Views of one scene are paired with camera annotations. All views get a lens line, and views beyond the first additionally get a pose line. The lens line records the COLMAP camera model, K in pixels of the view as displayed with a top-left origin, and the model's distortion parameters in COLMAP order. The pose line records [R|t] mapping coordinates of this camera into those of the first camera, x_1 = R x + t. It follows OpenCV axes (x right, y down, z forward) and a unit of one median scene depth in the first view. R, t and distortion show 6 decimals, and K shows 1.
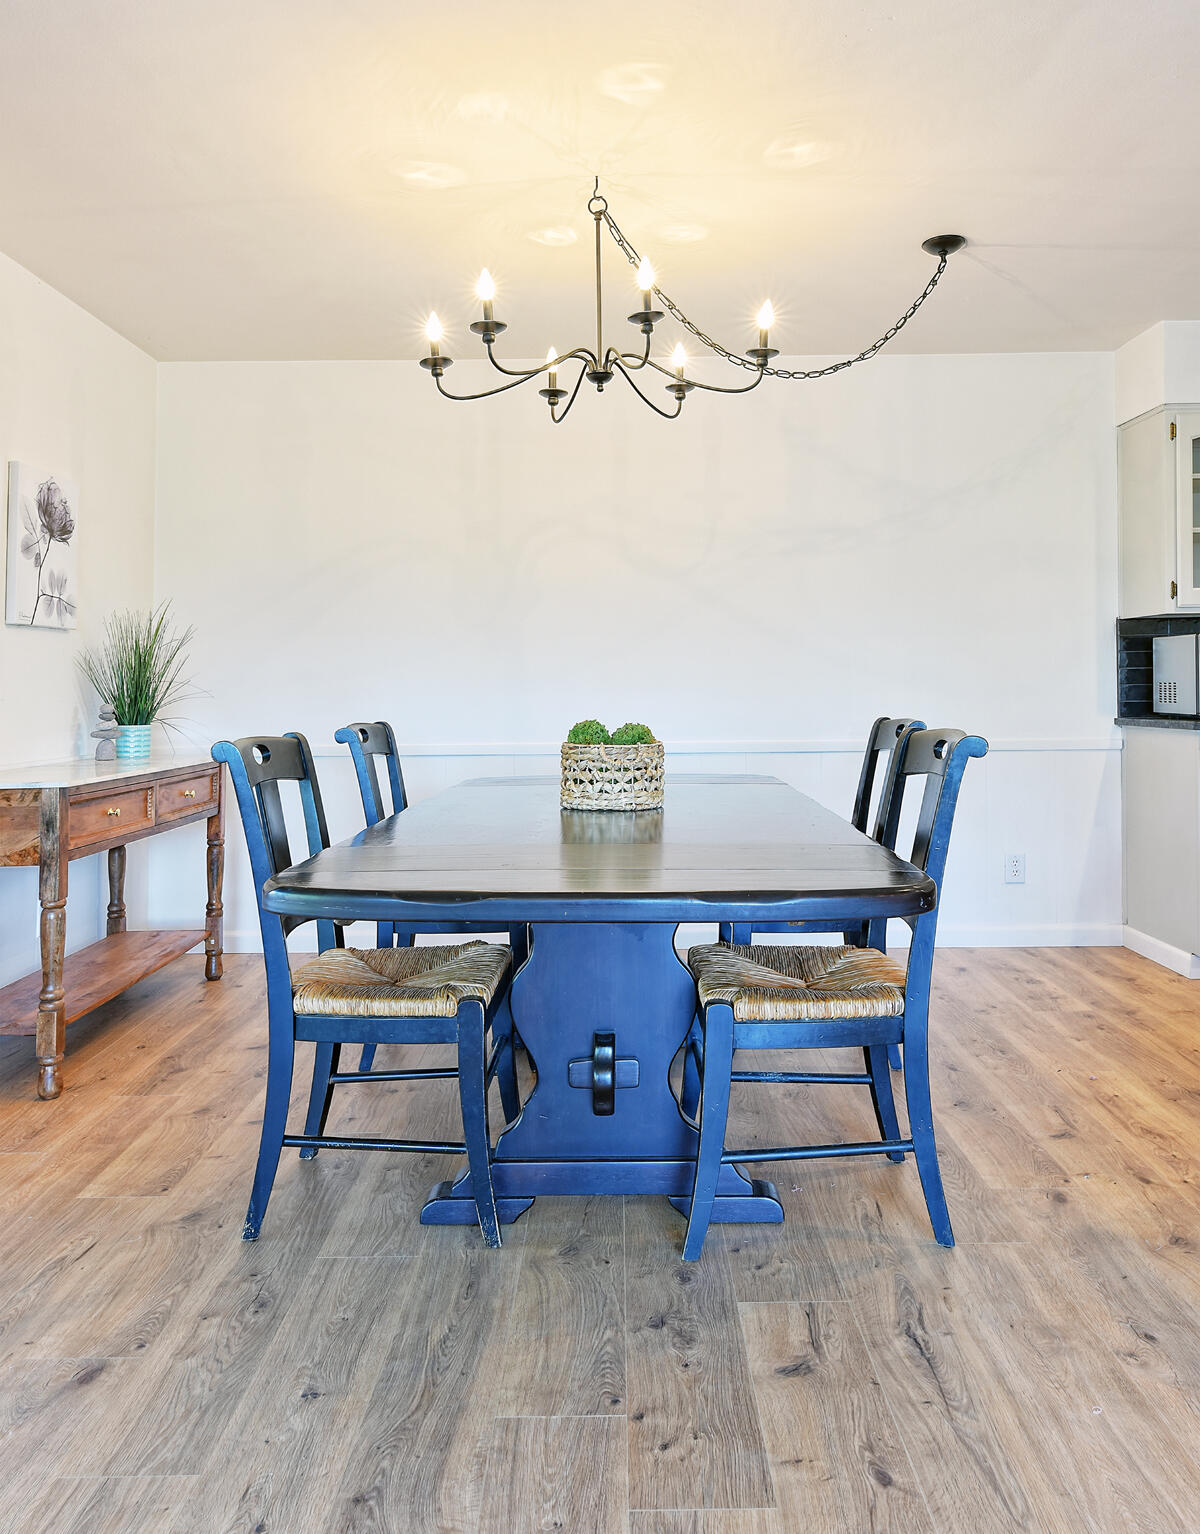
lens RADIAL K [[1151.5, 0, 636.0], [0, 1151.5, 655.1], [0, 0, 1]] dist [0.006365, -0.000566]
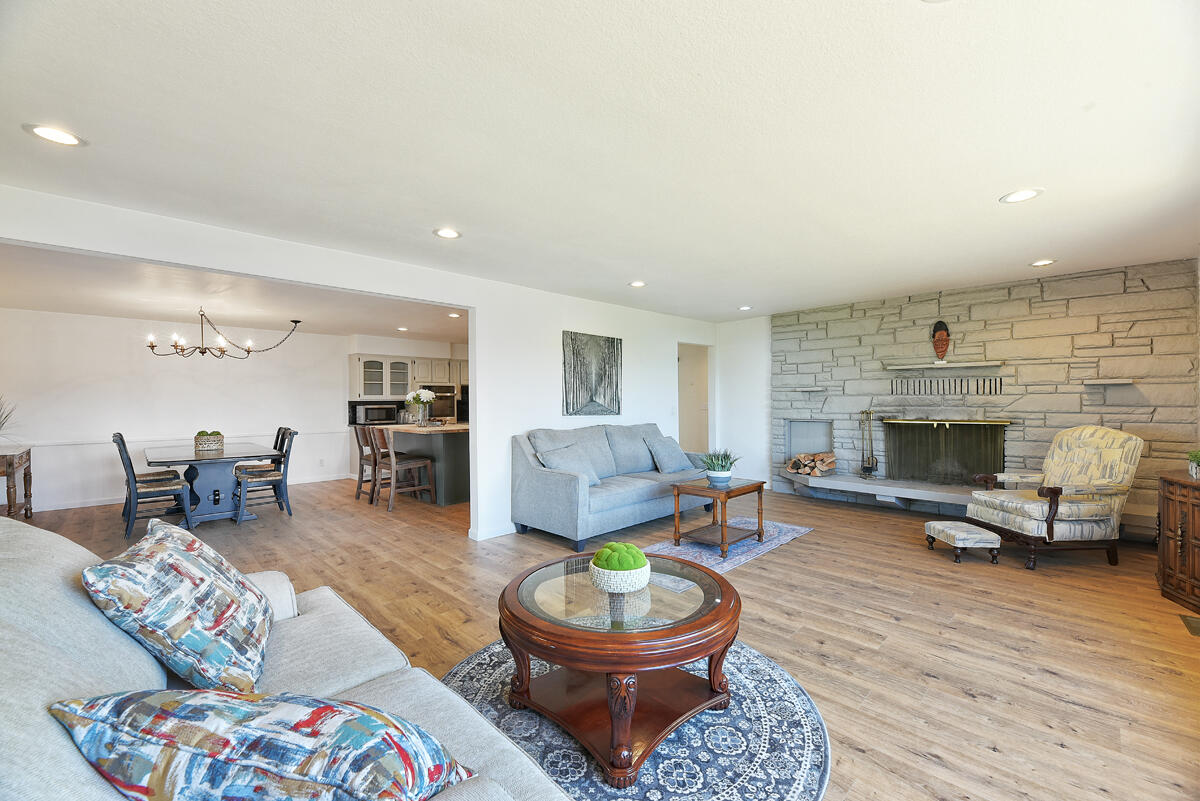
lens RADIAL K [[483.0, 0, 604.9], [0, 483.0, 407.5], [0, 0, 1]] dist [-0.001090, -0.002972]
pose [[0.706514, -0.007812, 0.707656, -0.215314], [-0.012778, 0.999635, 0.023793, -0.082511], [-0.707584, -0.025853, 0.706156, -1.190398]]
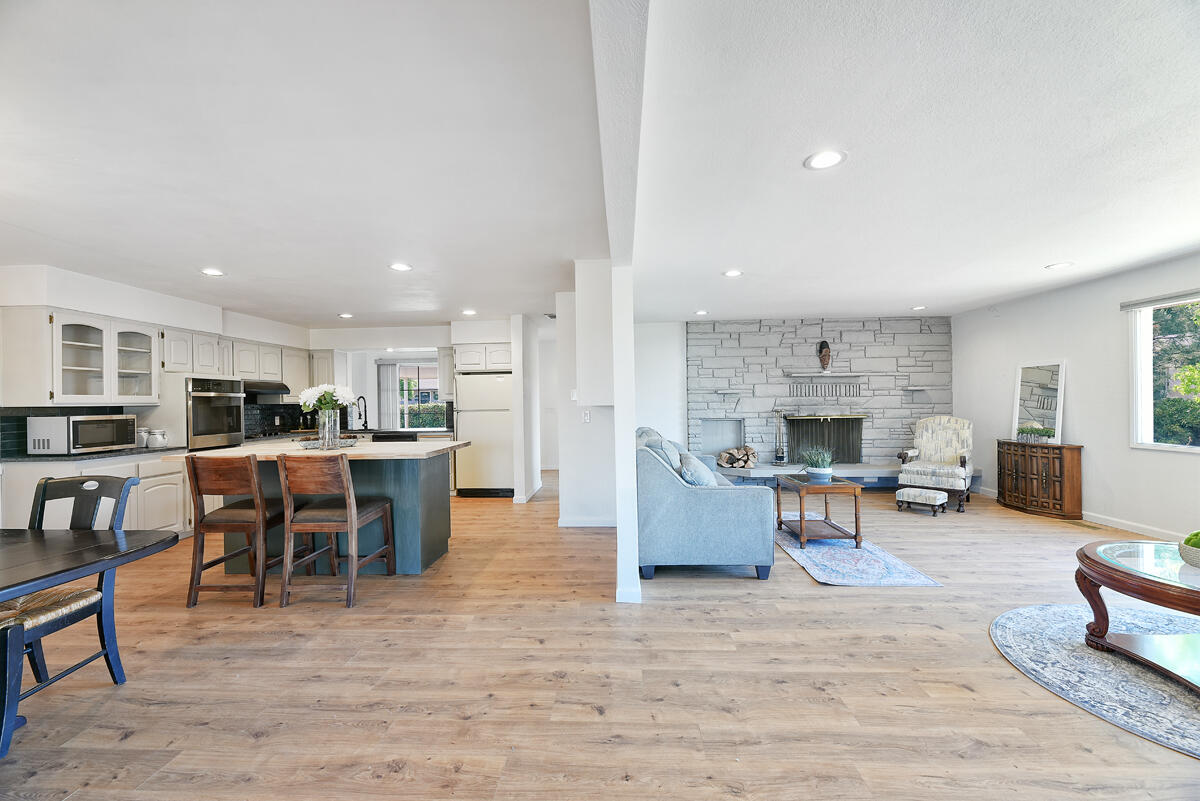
lens RADIAL K [[483.0, 0, 599.1], [0, 483.0, 401.9], [0, 0, 1]] dist [-0.001090, -0.002972]
pose [[0.046503, 0.005935, 0.998901, -0.440258], [-0.008194, 0.999951, -0.005560, -0.058892], [-0.998885, -0.007926, 0.046549, -0.040120]]
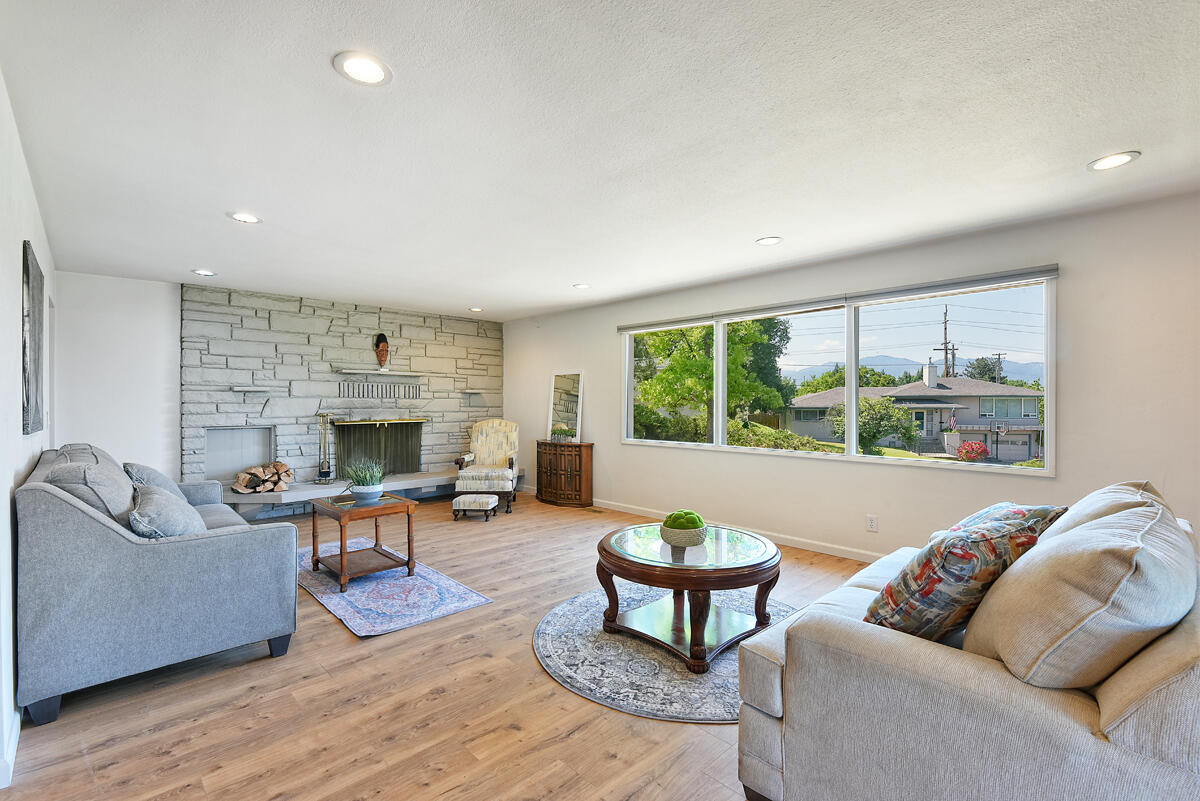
lens RADIAL K [[530.1, 0, 601.7], [0, 530.1, 401.6], [0, 0, 1]] dist [-0.003027, -0.000299]
pose [[-0.696055, 0.006058, 0.717963, -0.307418], [-0.011022, 0.999756, -0.019122, -0.059810], [-0.717904, -0.021223, -0.695819, -0.127639]]
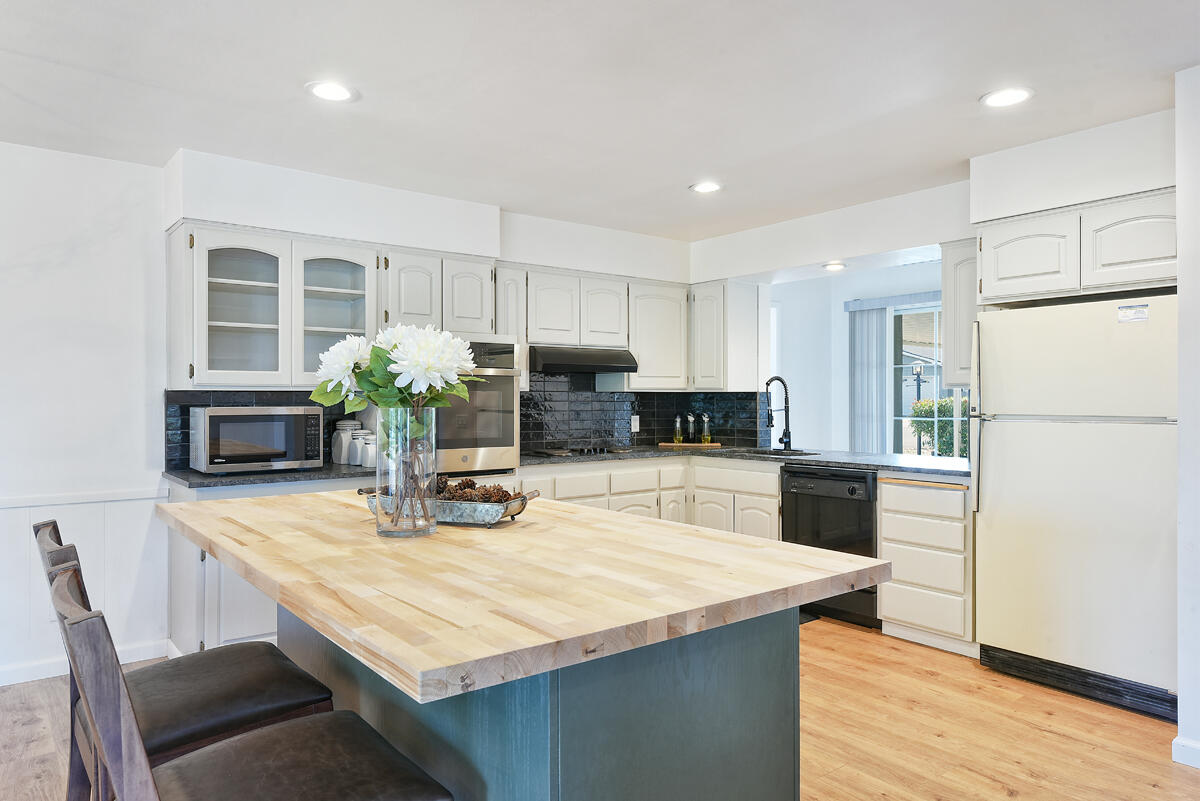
lens RADIAL K [[769.1, 0, 603.2], [0, 769.1, 400.6], [0, 0, 1]] dist [0.011056, 0.003036]
pose [[0.786456, 0.005019, 0.617626, 0.375384], [-0.019658, 0.999664, 0.016907, -0.058574], [-0.617333, -0.025438, 0.786290, 0.101139]]
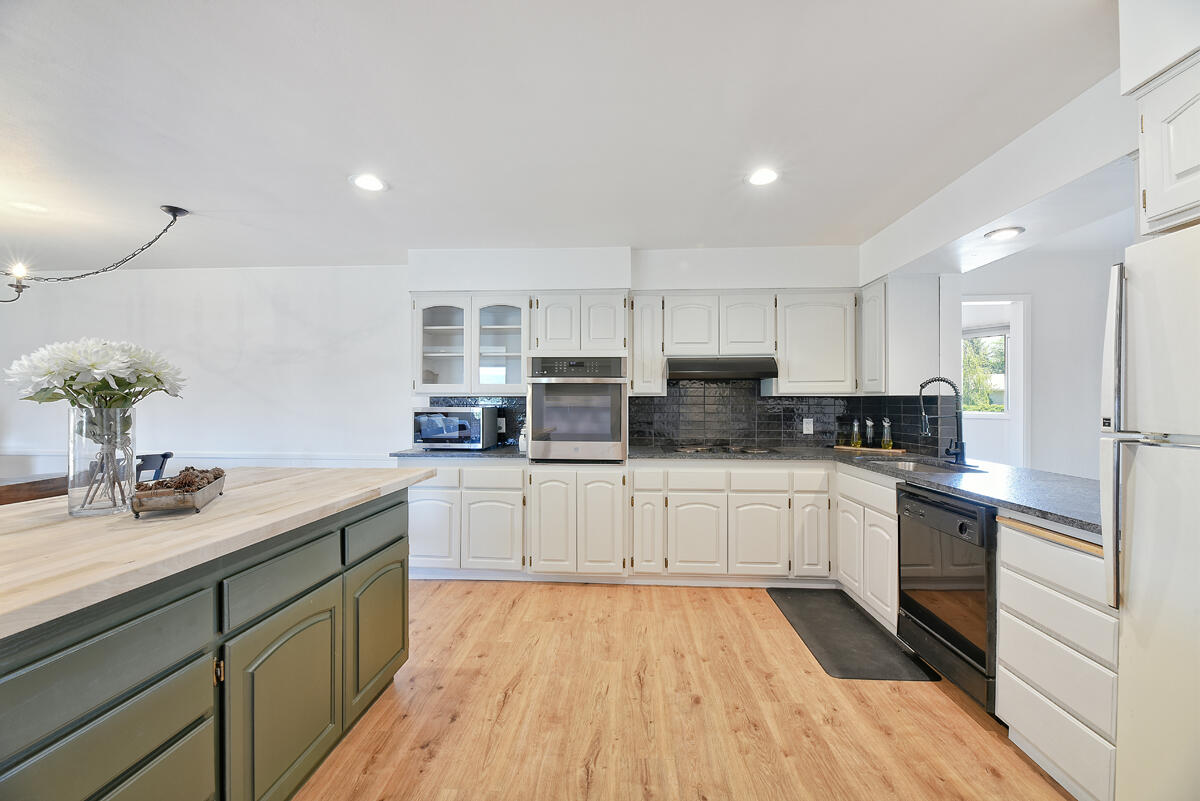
lens RADIAL K [[483.0, 0, 603.1], [0, 483.0, 399.3], [0, 0, 1]] dist [-0.001090, -0.002972]
pose [[0.998052, 0.009693, -0.061623, 1.042533], [-0.008678, 0.999823, 0.016717, -0.058345], [0.061774, -0.016150, 0.997959, 0.224408]]
